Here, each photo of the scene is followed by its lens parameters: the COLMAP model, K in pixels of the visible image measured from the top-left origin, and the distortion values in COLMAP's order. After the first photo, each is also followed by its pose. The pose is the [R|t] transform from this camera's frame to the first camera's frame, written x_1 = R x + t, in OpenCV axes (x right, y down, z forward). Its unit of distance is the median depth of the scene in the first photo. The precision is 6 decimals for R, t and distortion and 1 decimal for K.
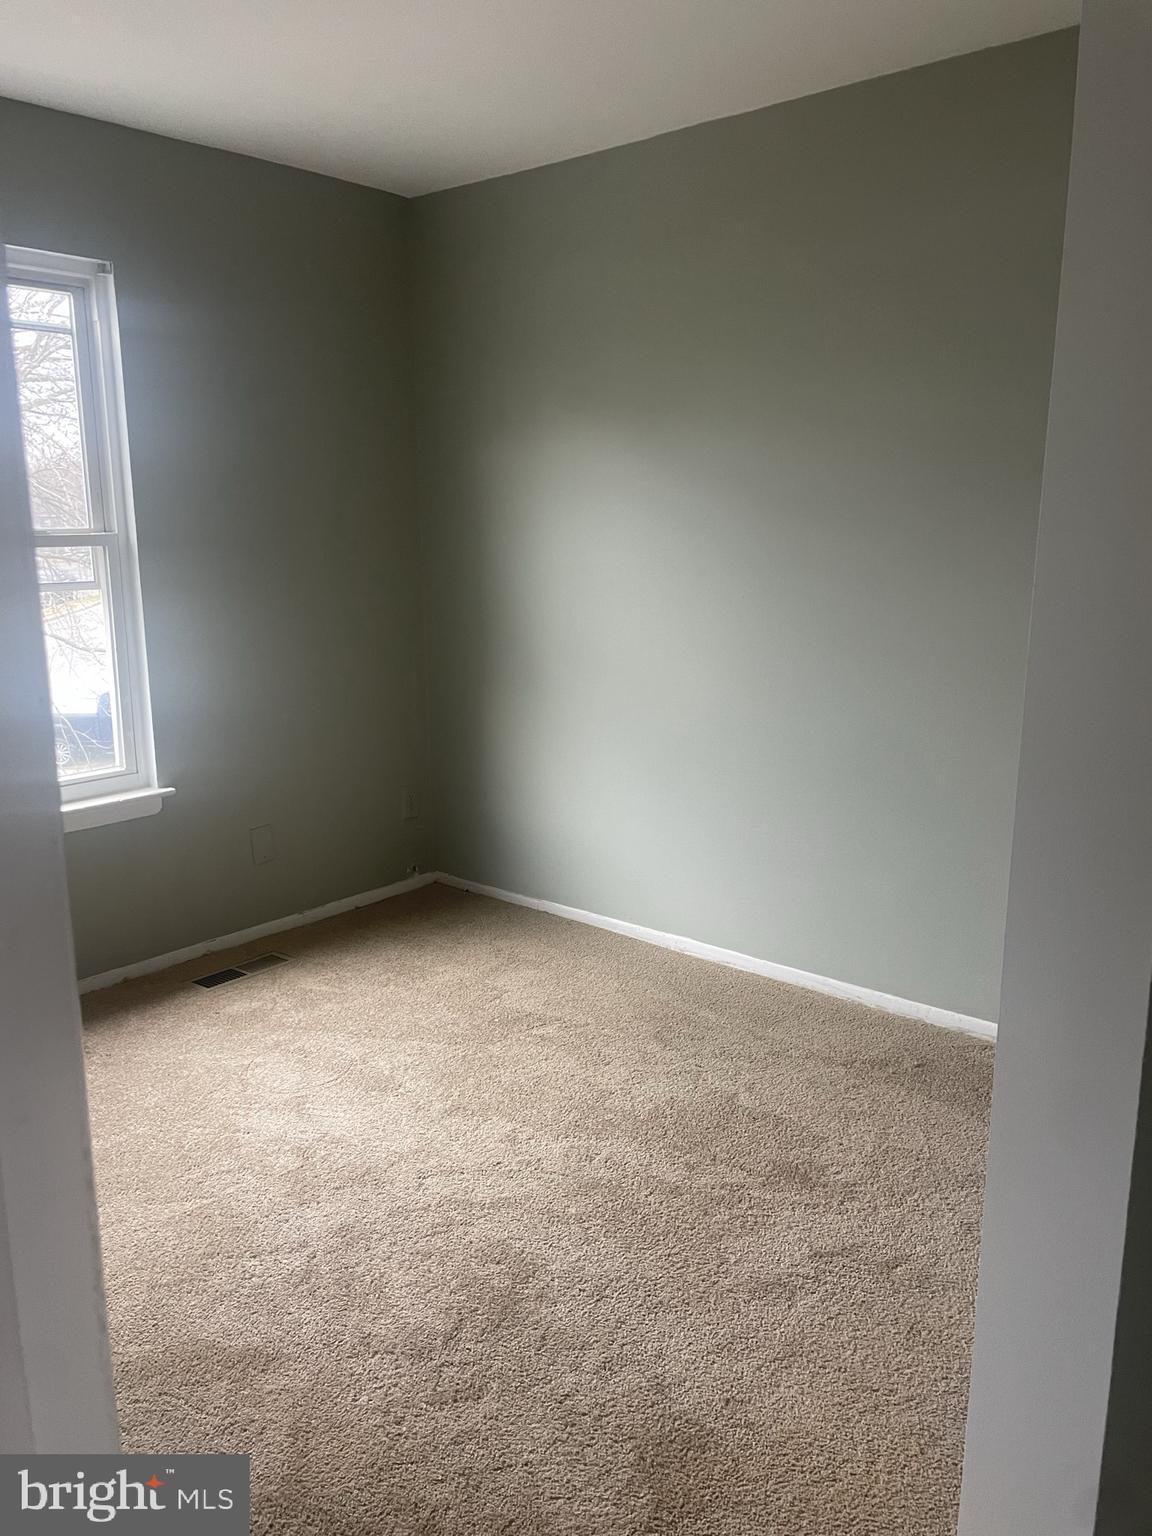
lens RADIAL K [[1158.6, 0, 578.9], [0, 1158.6, 756.3], [0, 0, 1]] dist [0.077341, -0.095939]
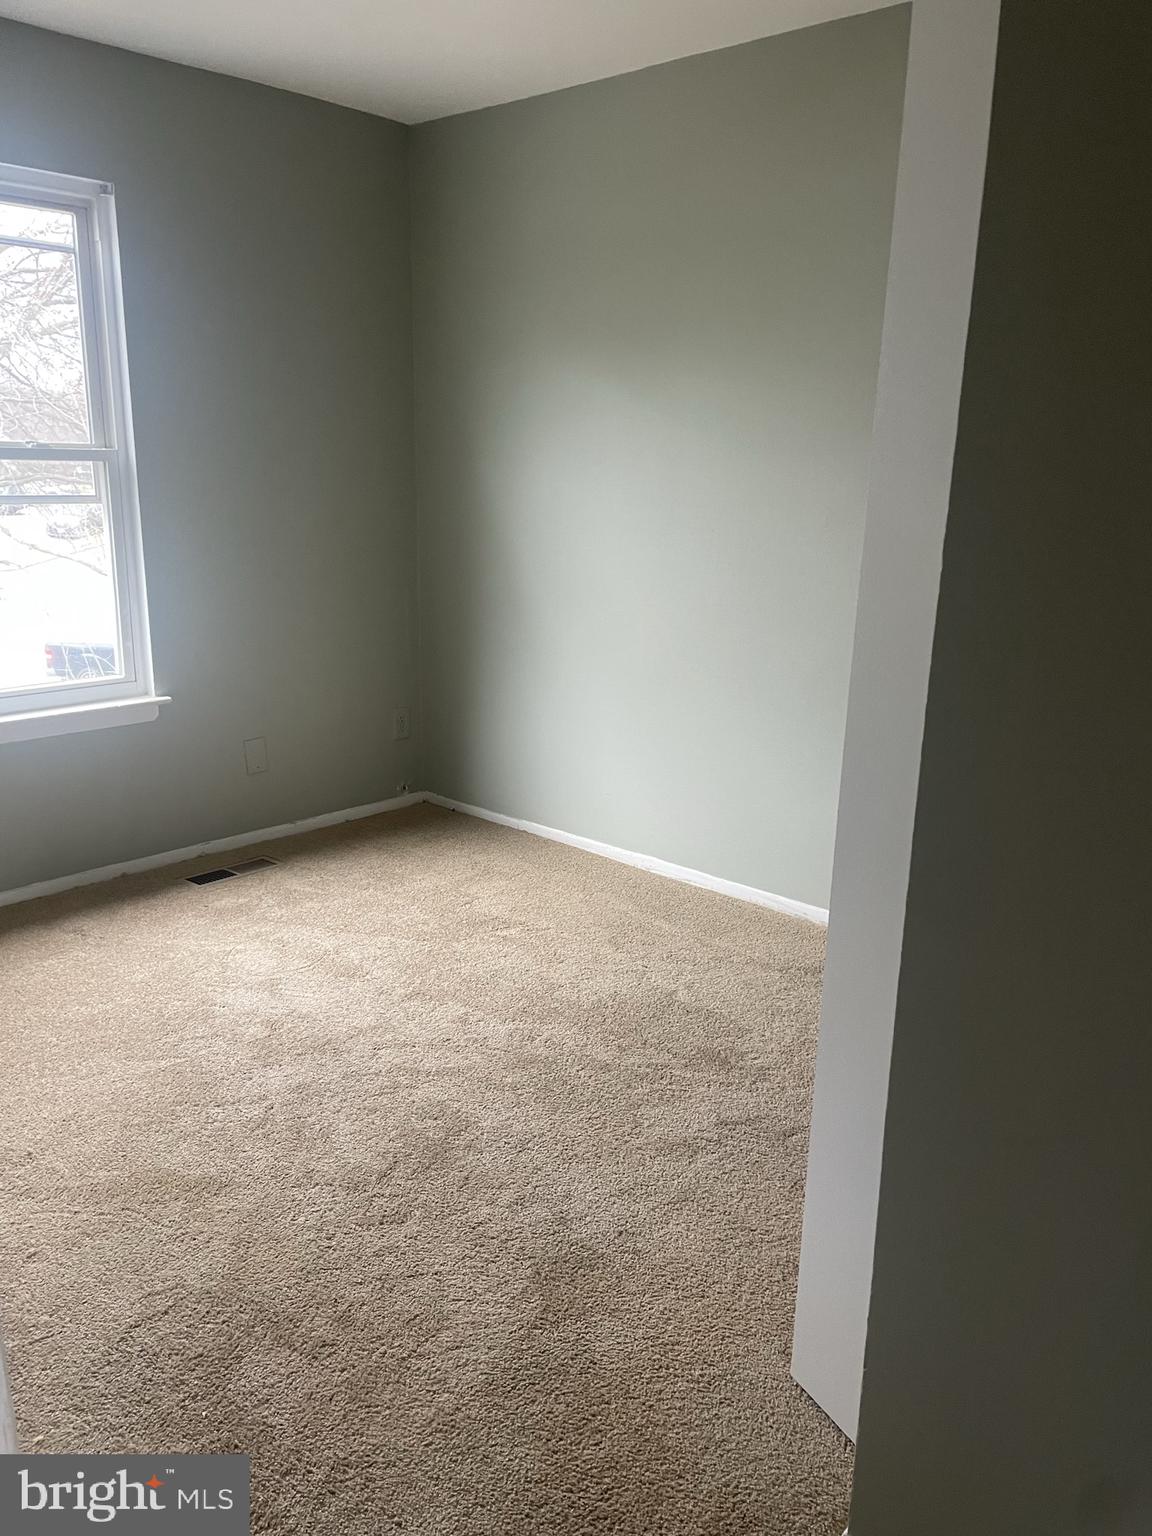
lens RADIAL K [[1158.6, 0, 586.2], [0, 1158.6, 776.6], [0, 0, 1]] dist [0.077341, -0.095939]
pose [[0.999190, 0.034969, -0.019891, 0.075994], [-0.033730, 0.997655, 0.059547, 0.033746], [0.021926, -0.058828, 0.998027, -0.074371]]
